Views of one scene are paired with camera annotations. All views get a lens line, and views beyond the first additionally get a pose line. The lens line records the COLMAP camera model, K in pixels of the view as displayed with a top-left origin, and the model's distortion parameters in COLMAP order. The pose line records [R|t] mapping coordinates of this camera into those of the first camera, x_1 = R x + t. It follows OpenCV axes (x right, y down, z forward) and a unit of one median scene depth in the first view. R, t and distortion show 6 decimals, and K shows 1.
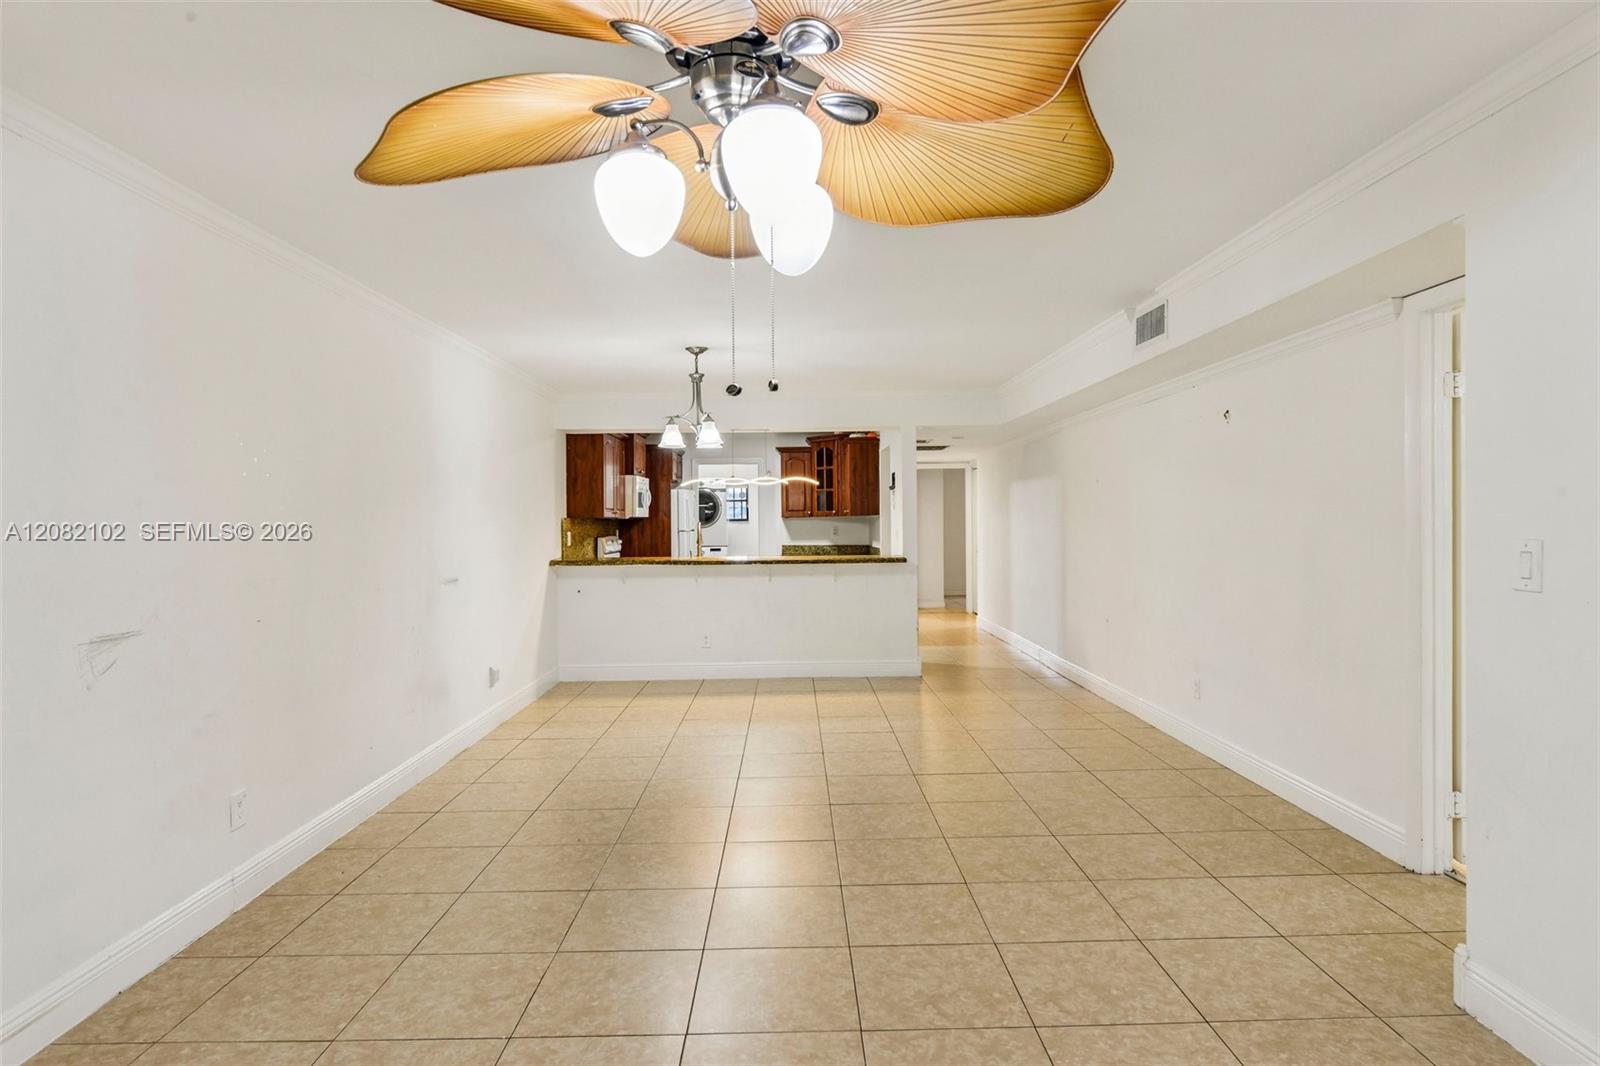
lens RADIAL K [[881.3, 0, 804.2], [0, 881.3, 525.0], [0, 0, 1]] dist [-0.001778, -0.000294]
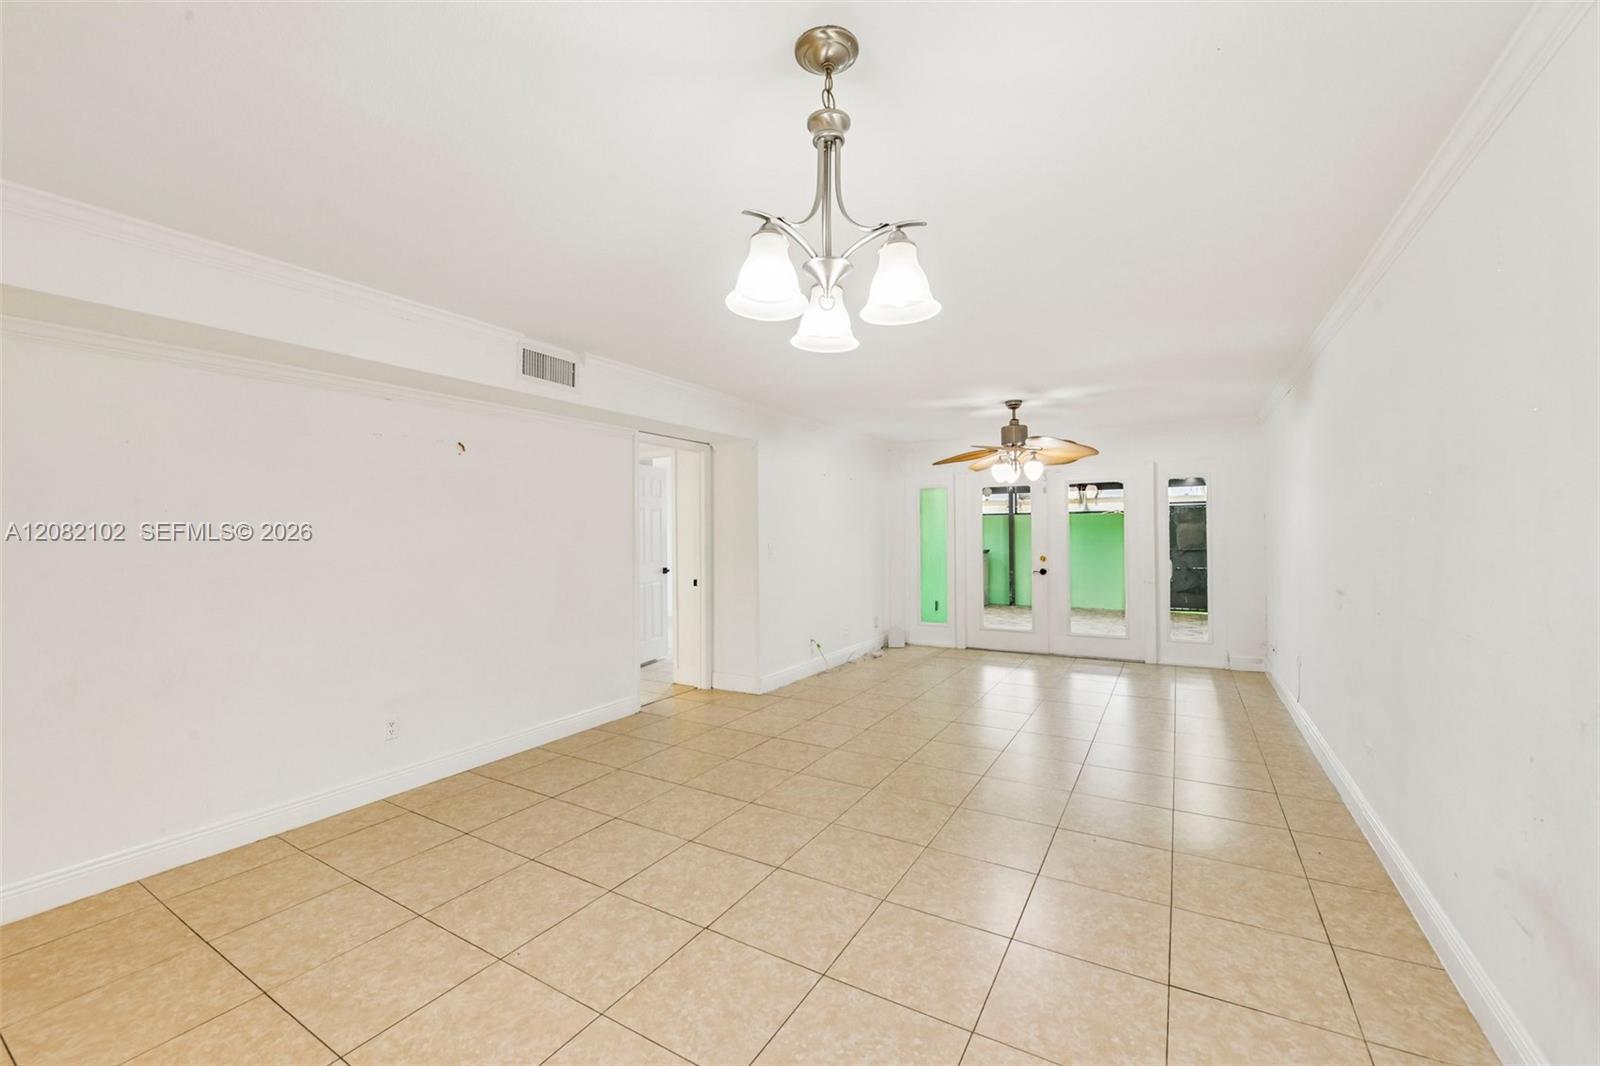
lens RADIAL K [[642.2, 0, 803.5], [0, 642.2, 527.3], [0, 0, 1]] dist [-0.017857, -0.000457]
pose [[-0.854541, 0.024427, 0.518808, -0.393725], [0.022456, 0.999697, -0.010079, -0.009183], [-0.518897, 0.003037, -0.854831, 1.981373]]
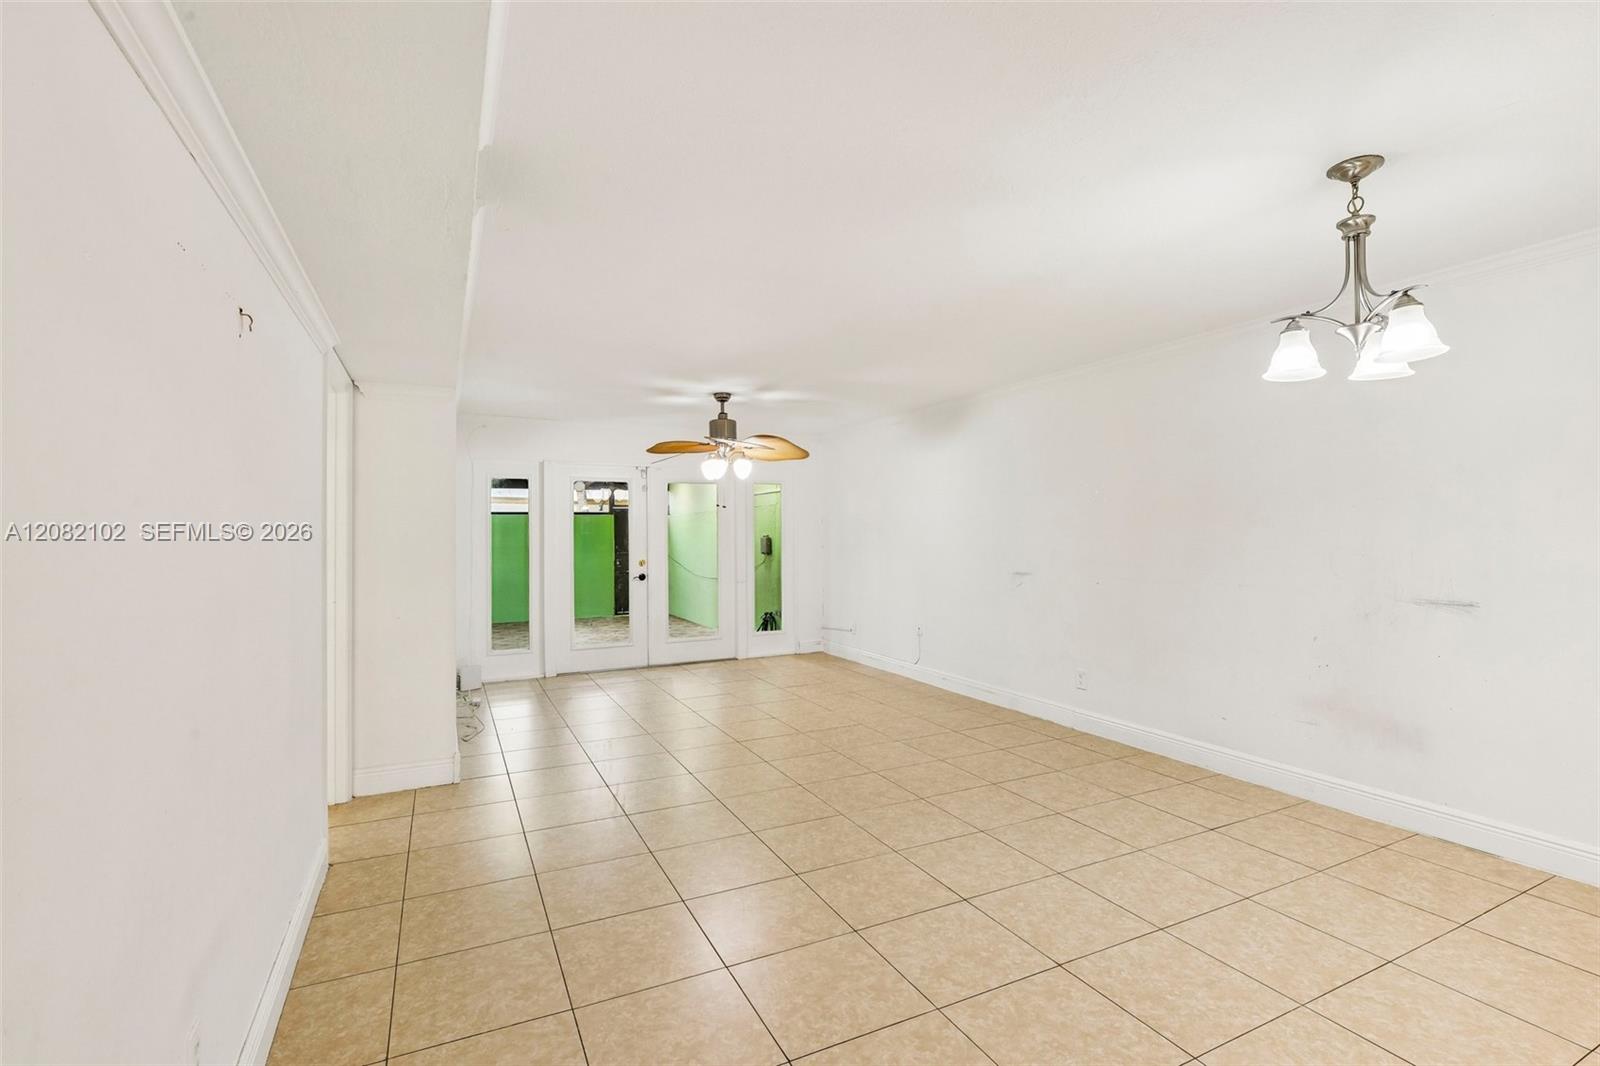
lens RADIAL K [[738.5, 0, 805.4], [0, 738.5, 527.7], [0, 0, 1]] dist [-0.011062, -0.000060]
pose [[-0.902318, 0.015934, -0.430776, 0.520932], [0.015319, 0.999871, 0.004898, -0.018555], [0.430798, -0.002180, -0.902446, 1.988803]]
